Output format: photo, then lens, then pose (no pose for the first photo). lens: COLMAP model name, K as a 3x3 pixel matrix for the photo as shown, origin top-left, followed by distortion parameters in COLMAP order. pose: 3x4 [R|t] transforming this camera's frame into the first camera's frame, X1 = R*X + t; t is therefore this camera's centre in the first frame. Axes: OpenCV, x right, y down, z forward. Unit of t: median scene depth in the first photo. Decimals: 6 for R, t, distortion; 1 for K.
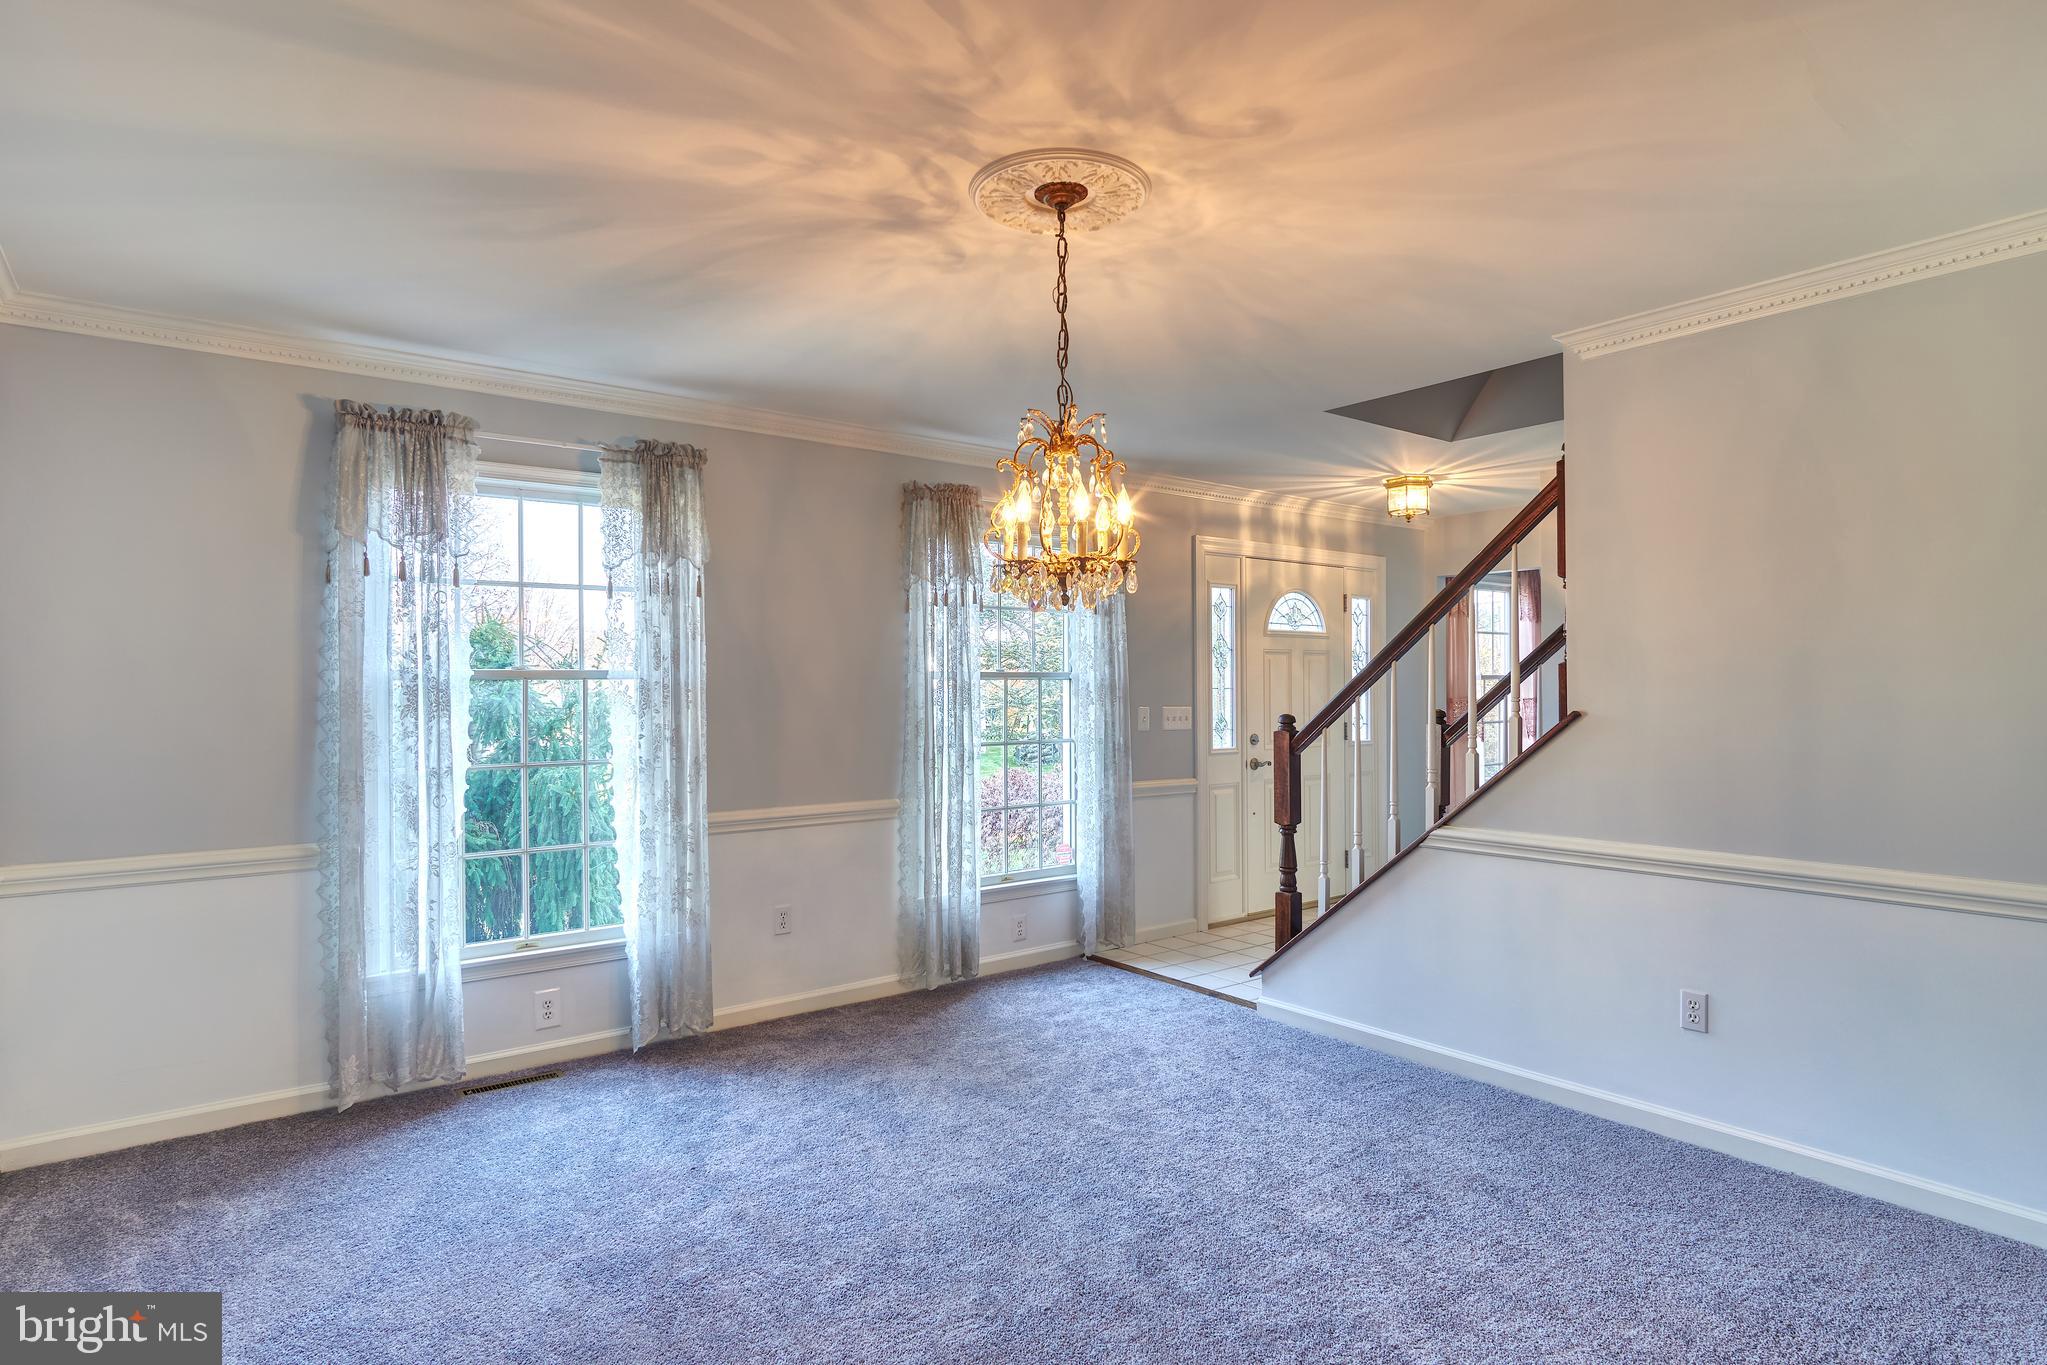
lens RADIAL K [[1091.7, 0, 1001.7], [0, 1091.7, 676.8], [0, 0, 1]] dist [-0.018533, 0.005380]
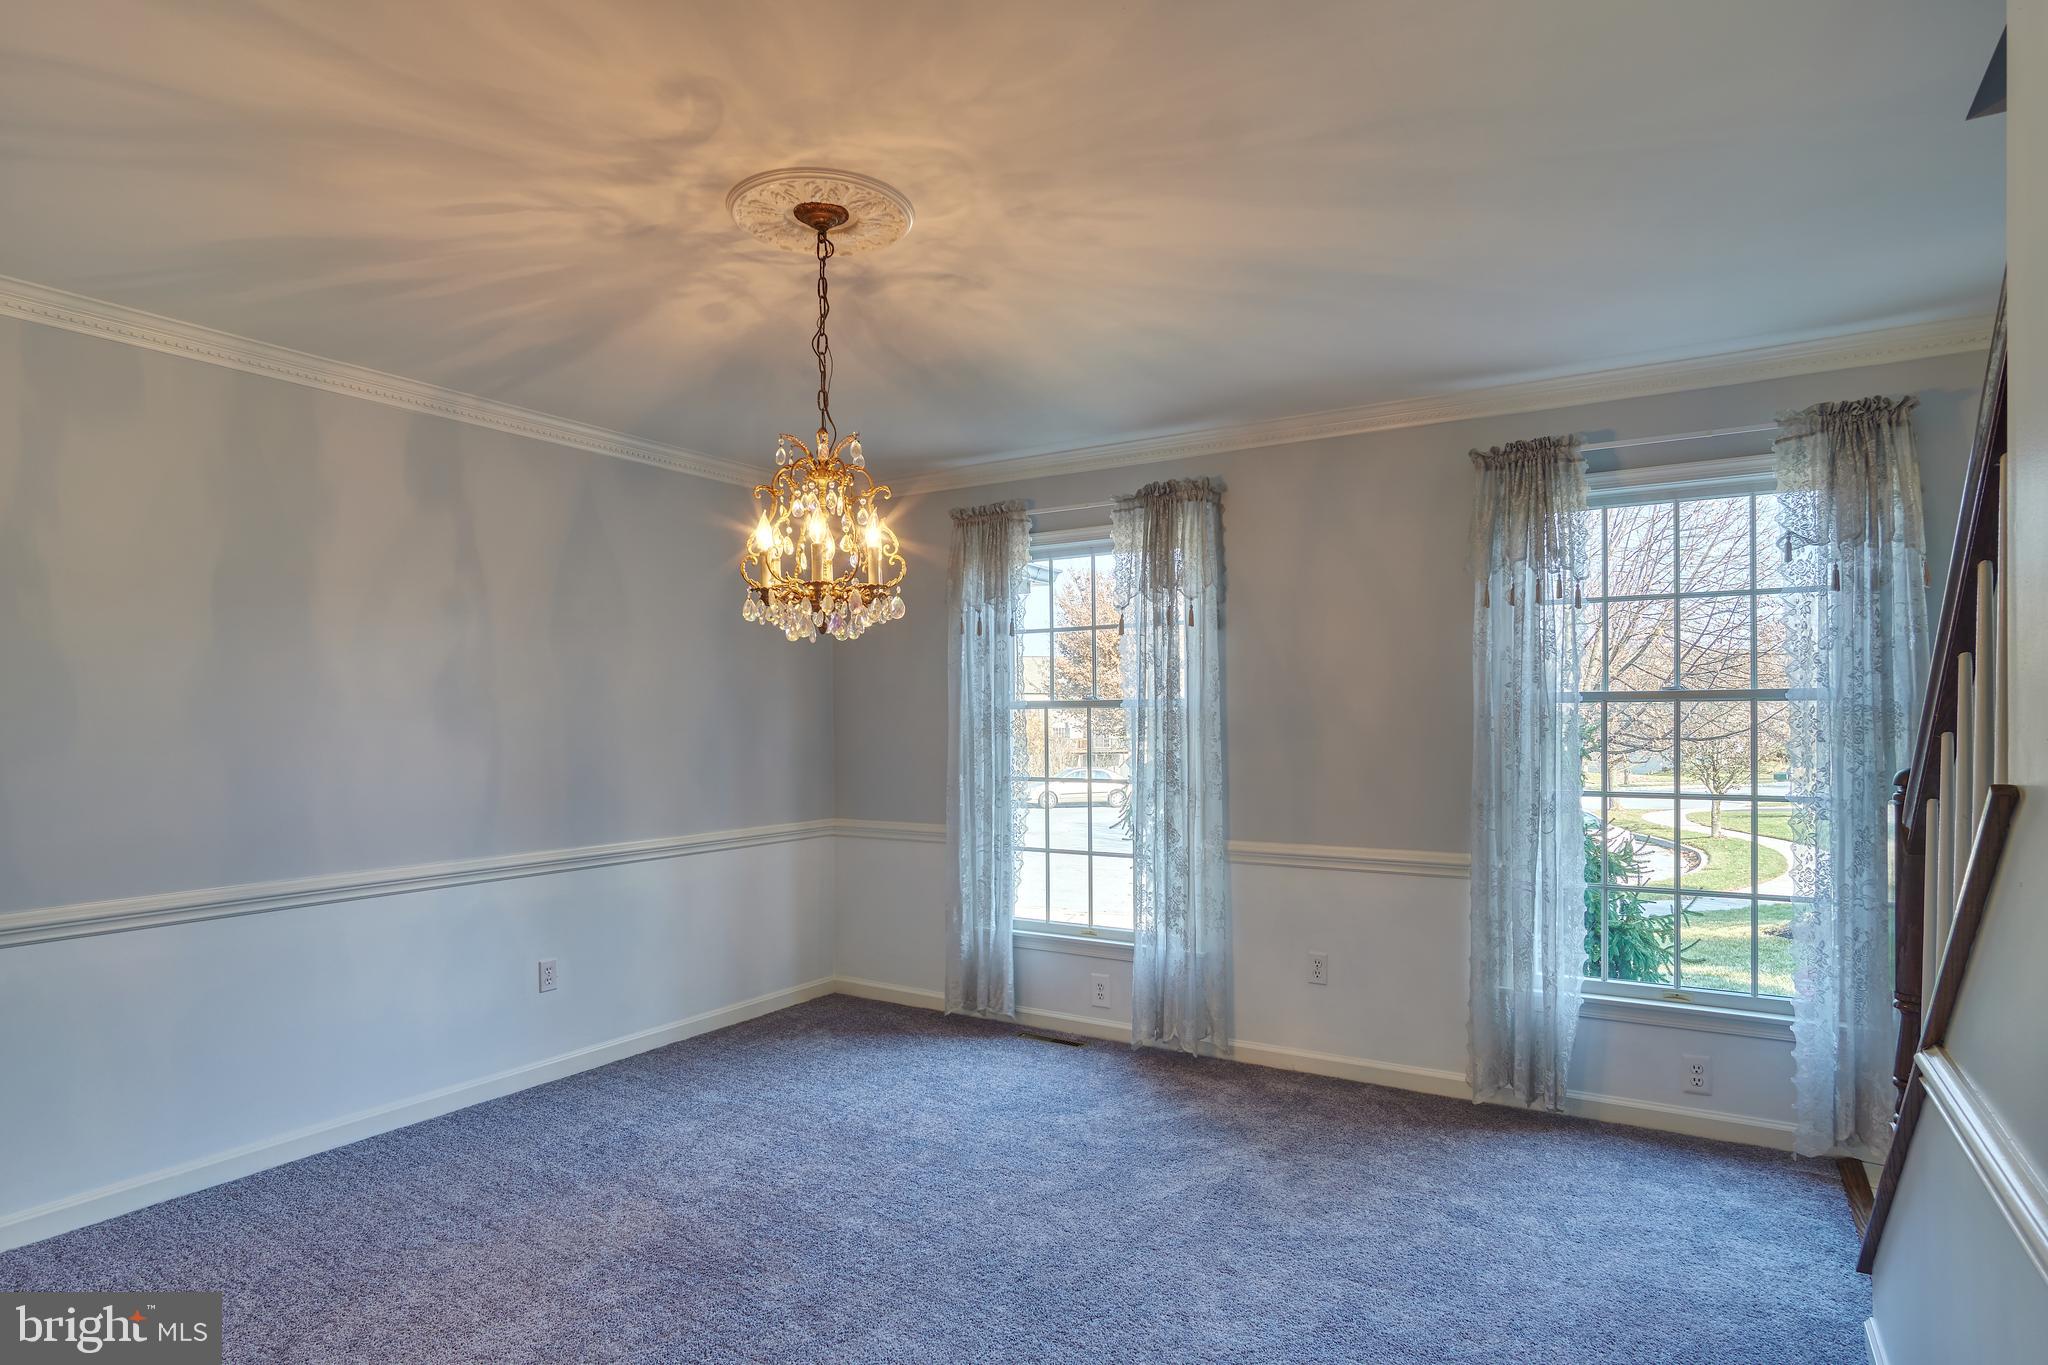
lens RADIAL K [[1092.2, 0, 1016.3], [0, 1092.2, 719.3], [0, 0, 1]] dist [-0.018533, 0.005380]
pose [[0.355051, 0.003599, -0.934840, 0.638497], [0.014632, 0.999849, 0.009406, 0.001759], [0.934733, -0.017018, 0.354944, 0.501324]]
